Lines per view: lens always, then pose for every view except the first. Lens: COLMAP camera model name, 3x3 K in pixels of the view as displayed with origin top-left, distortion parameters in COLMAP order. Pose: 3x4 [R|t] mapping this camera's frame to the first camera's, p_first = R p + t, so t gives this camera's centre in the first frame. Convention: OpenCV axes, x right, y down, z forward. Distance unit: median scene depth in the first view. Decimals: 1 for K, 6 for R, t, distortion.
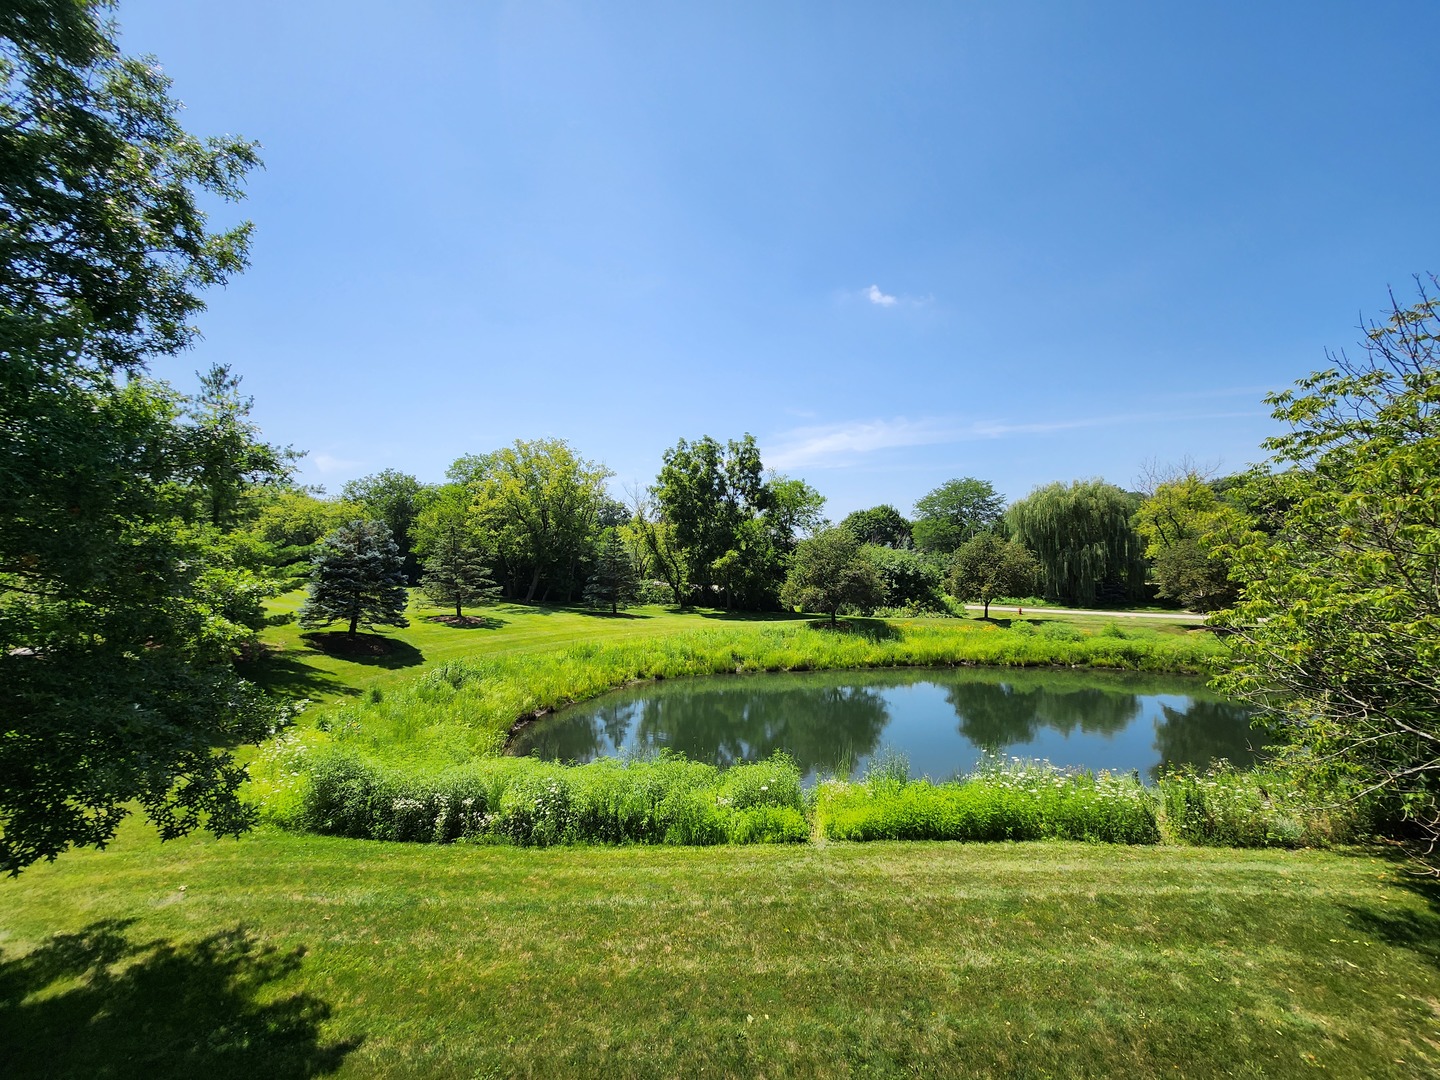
lens RADIAL K [[568.3, 0, 730.0], [0, 568.3, 535.8], [0, 0, 1]] dist [-0.022735, 0.004947]
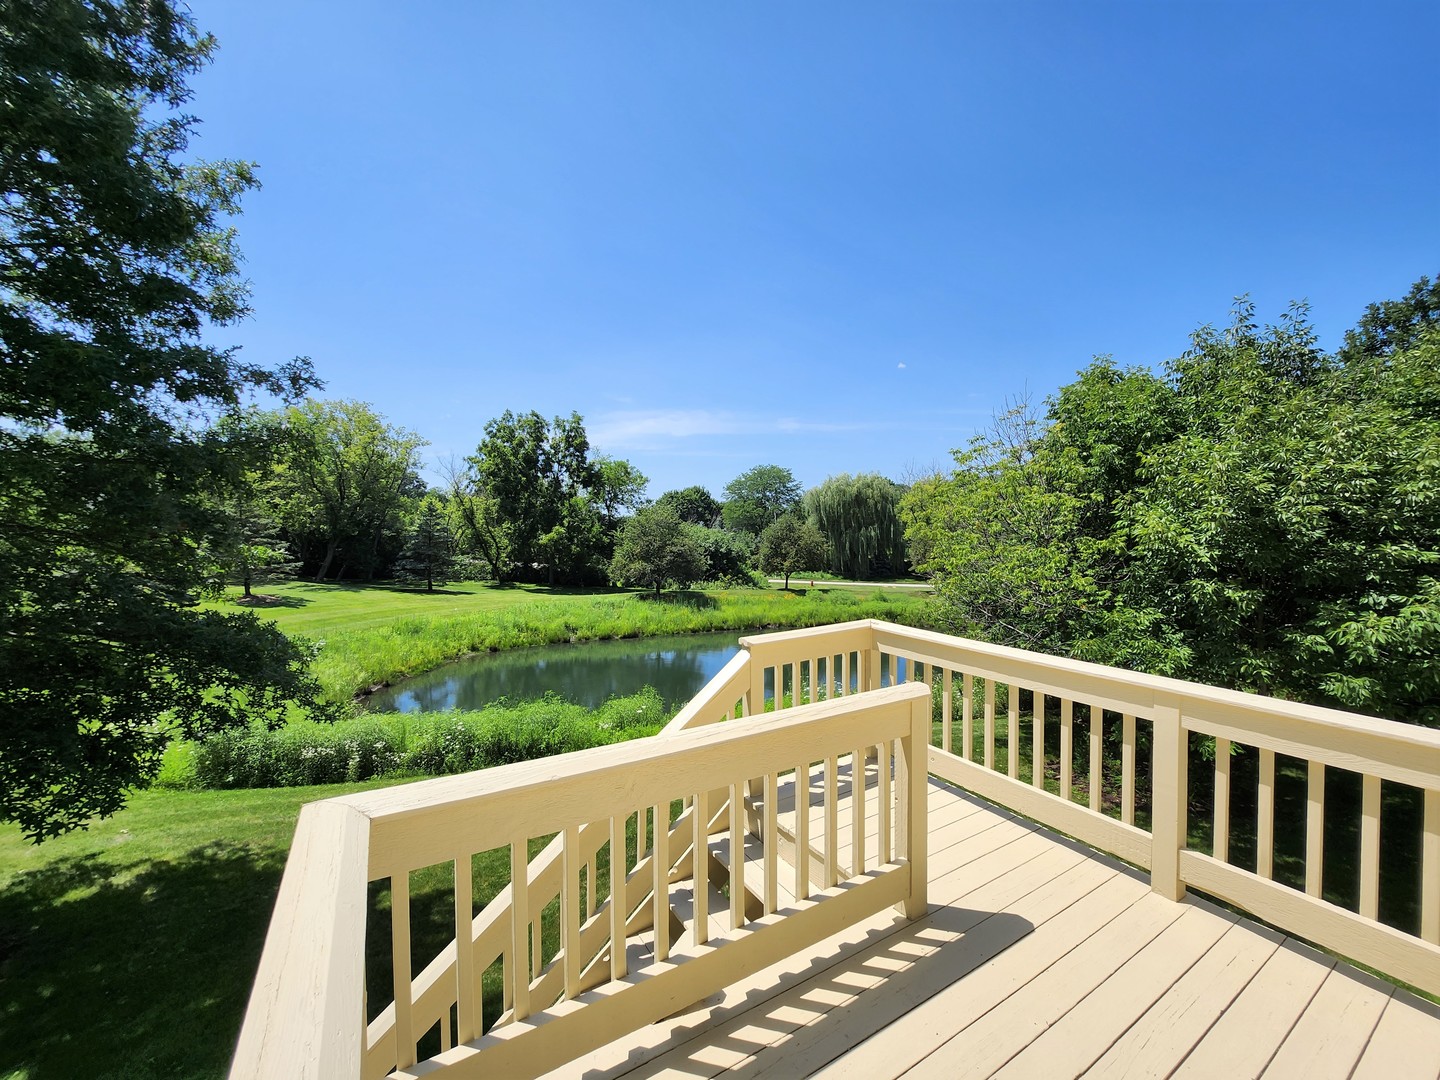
lens RADIAL K [[568.3, 0, 730.0], [0, 568.3, 535.8], [0, 0, 1]] dist [-0.022735, 0.004947]
pose [[0.945201, 0.013998, 0.326190, -0.037436], [-0.026565, 0.999065, 0.034104, -0.000882], [-0.325407, -0.040901, 0.944689, -0.060344]]
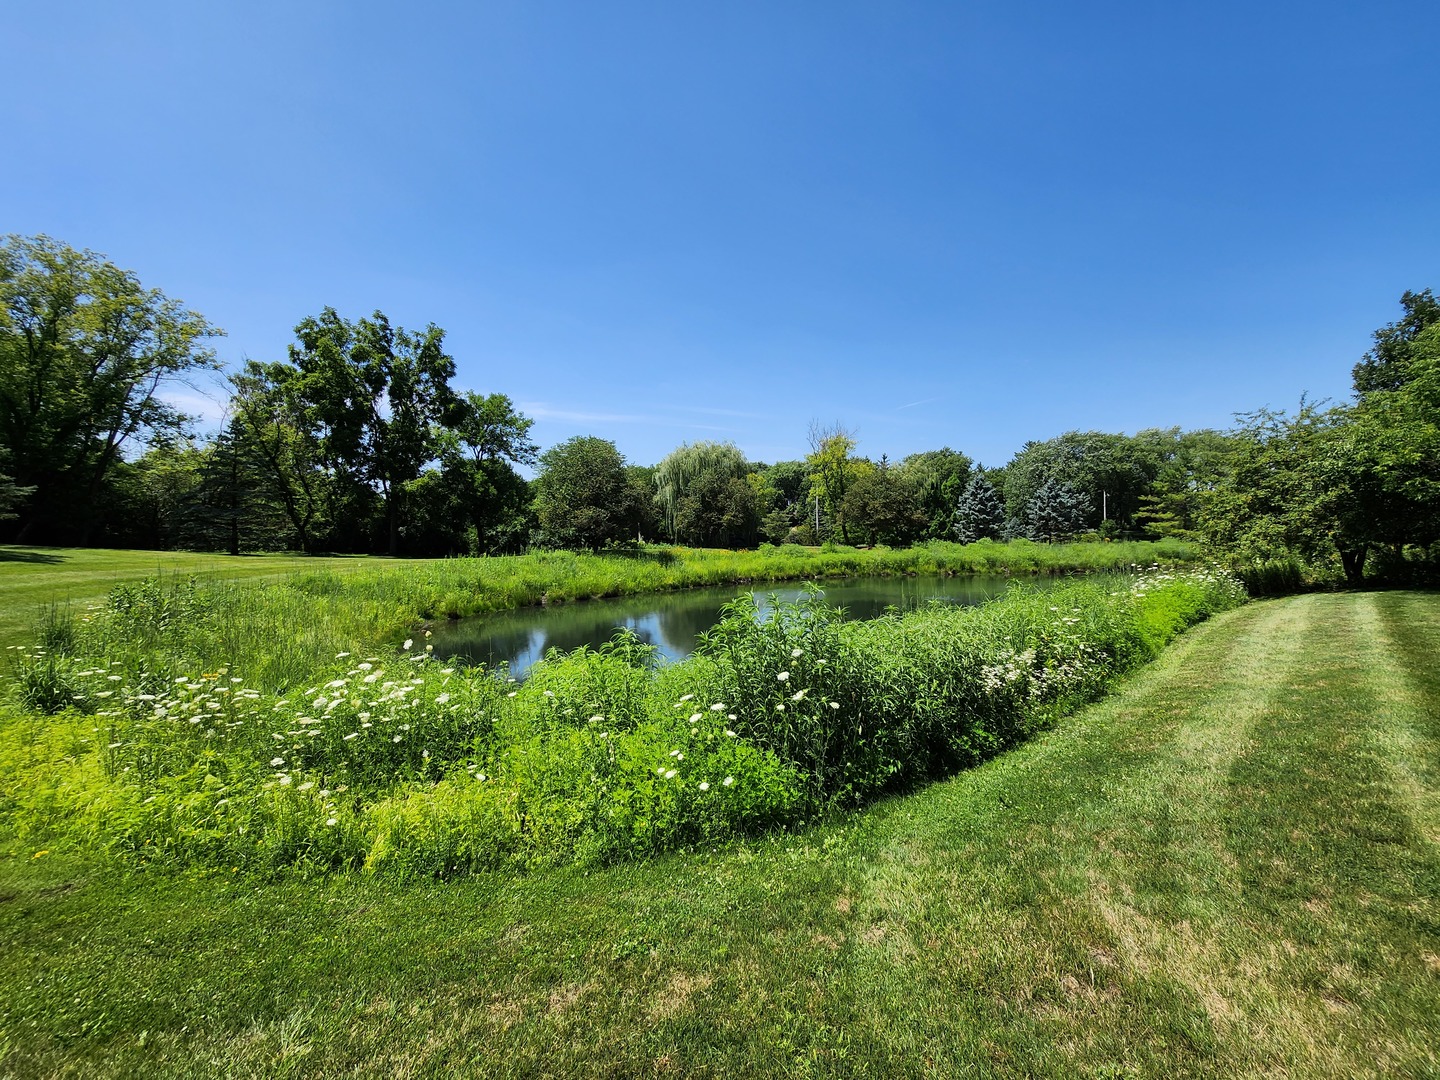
lens RADIAL K [[568.3, 0, 730.0], [0, 568.3, 535.8], [0, 0, 1]] dist [-0.022735, 0.004947]
pose [[0.727233, 0.003374, 0.686382, -0.229651], [-0.035957, 0.998802, 0.033188, 0.076114], [-0.685448, -0.048815, 0.726483, 0.179064]]
